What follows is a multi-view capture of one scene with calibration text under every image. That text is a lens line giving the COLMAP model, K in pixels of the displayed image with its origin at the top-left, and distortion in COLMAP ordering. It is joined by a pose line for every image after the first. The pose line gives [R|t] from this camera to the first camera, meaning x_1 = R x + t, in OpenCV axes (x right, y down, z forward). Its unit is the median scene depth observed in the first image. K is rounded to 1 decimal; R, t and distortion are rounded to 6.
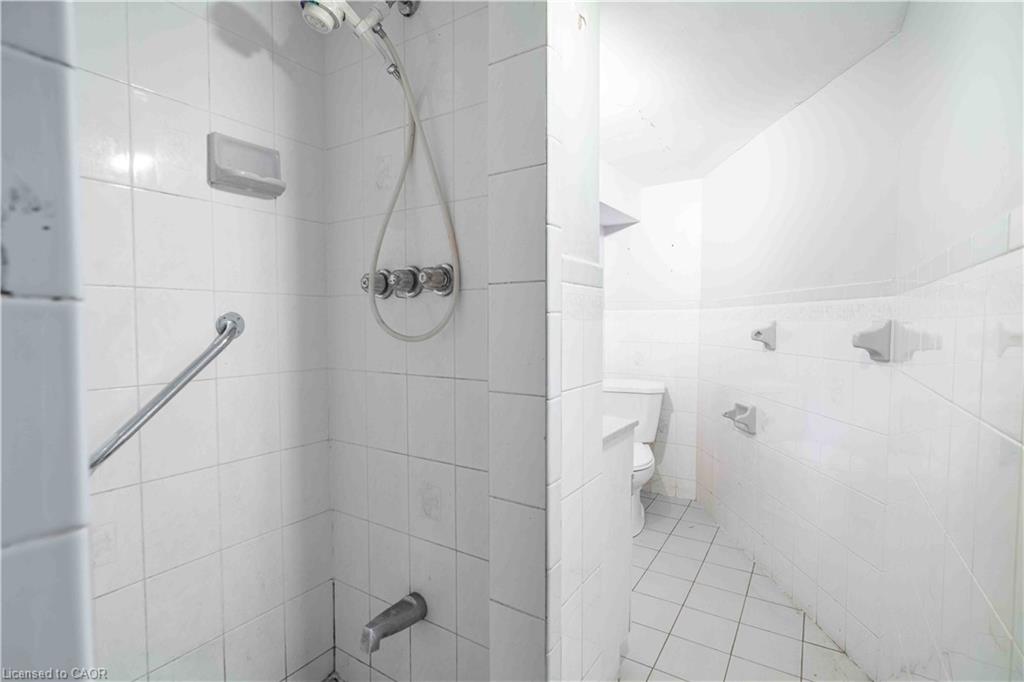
lens RADIAL K [[483.8, 0, 516.9], [0, 483.8, 339.4], [0, 0, 1]] dist [0.002704, 0.000083]
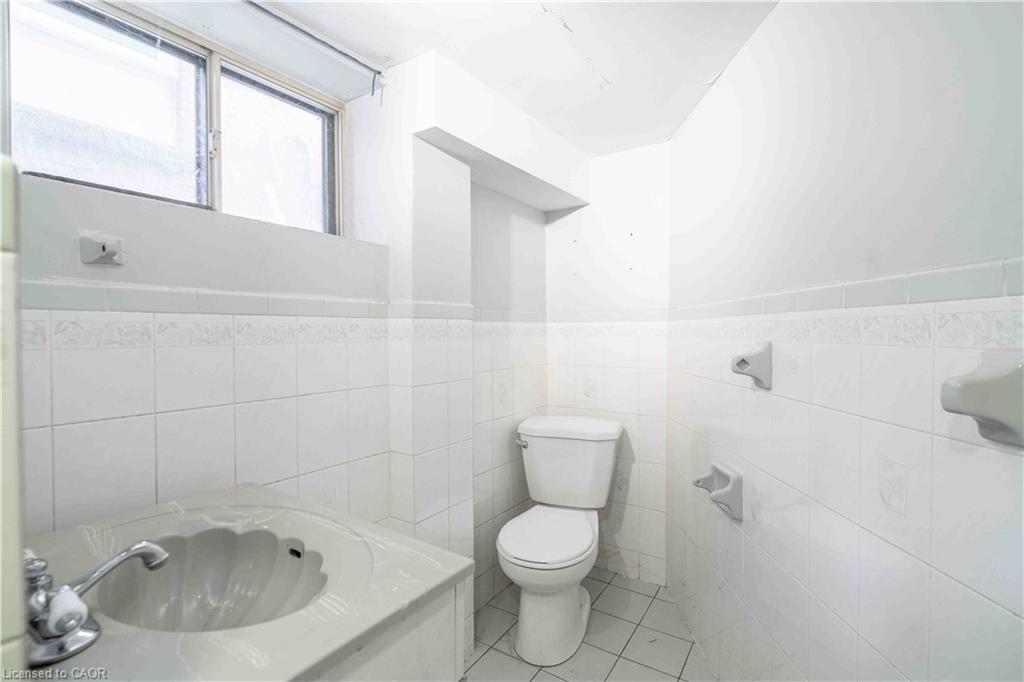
lens RADIAL K [[483.8, 0, 505.6], [0, 483.8, 339.1], [0, 0, 1]] dist [0.002704, 0.000083]
pose [[0.999663, -0.003306, -0.025747, 0.168155], [0.002754, 0.999766, -0.021466, -0.022194], [0.025812, 0.021388, 0.999438, 0.298617]]
